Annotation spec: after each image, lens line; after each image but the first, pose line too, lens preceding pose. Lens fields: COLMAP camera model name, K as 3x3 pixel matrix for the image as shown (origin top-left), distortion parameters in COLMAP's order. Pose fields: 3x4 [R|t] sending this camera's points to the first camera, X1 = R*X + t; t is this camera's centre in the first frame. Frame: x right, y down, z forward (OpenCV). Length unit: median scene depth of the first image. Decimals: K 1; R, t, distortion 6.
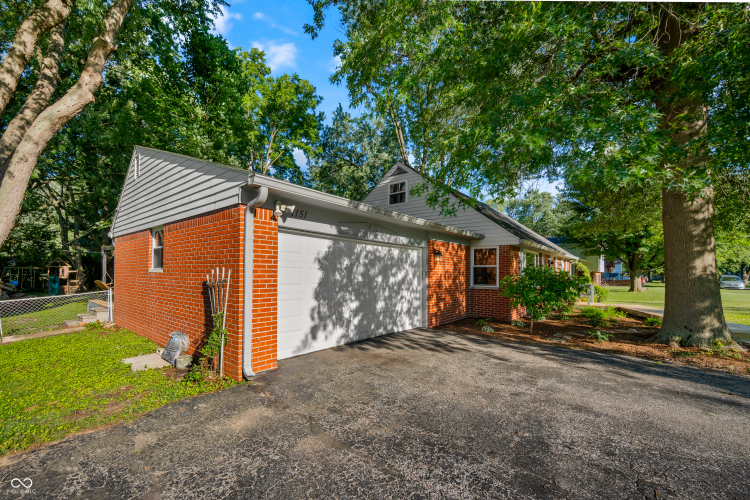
lens RADIAL K [[310.4, 0, 370.8], [0, 310.4, 267.2], [0, 0, 1]] dist [-0.000883, 0.000142]
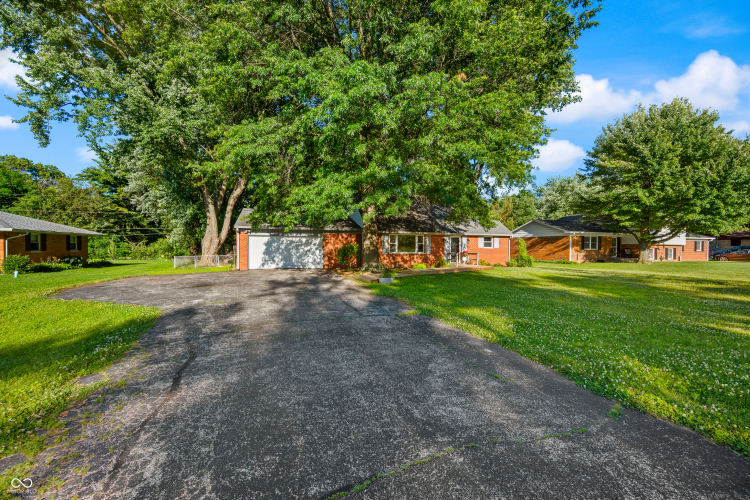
lens RADIAL K [[292.7, 0, 370.9], [0, 292.7, 254.1], [0, 0, 1]] dist [-0.001159, 0.000735]
pose [[0.853774, 0.010114, -0.520546, 2.272017], [0.000616, 0.999791, 0.020437, 0.026813], [0.520644, -0.017769, 0.853589, -1.064923]]
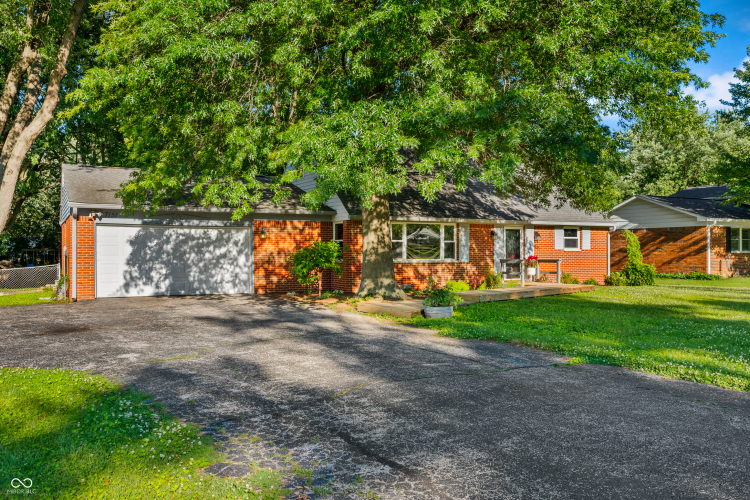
lens RADIAL K [[639.6, 0, 375.0], [0, 639.6, 250.5], [0, 0, 1]] dist [-0.011227, 0.018688]
pose [[0.928431, -0.006291, -0.371451, 1.977240], [0.005040, 0.999978, -0.004338, 0.041336], [0.371470, 0.002156, 0.928443, -1.424290]]
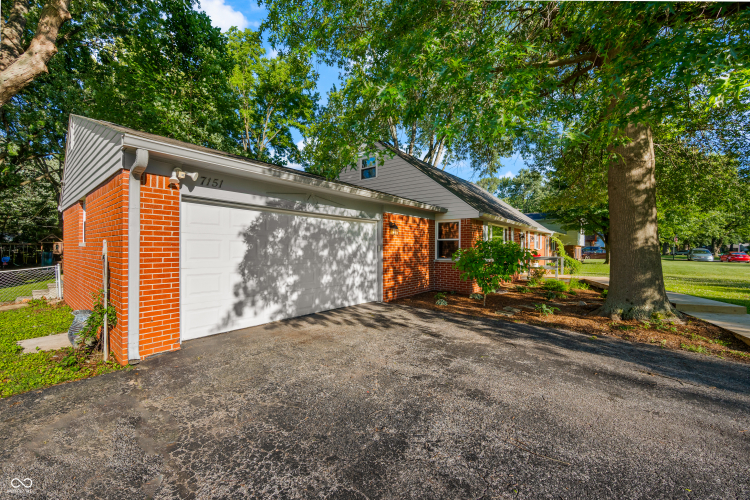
lens RADIAL K [[292.7, 0, 381.0], [0, 292.7, 245.4], [0, 0, 1]] dist [-0.001159, 0.000735]
pose [[0.999724, -0.004444, 0.023084, 0.200284], [0.004207, 0.999938, 0.010310, 0.007702], [-0.023129, -0.010210, 0.999680, 0.086740]]
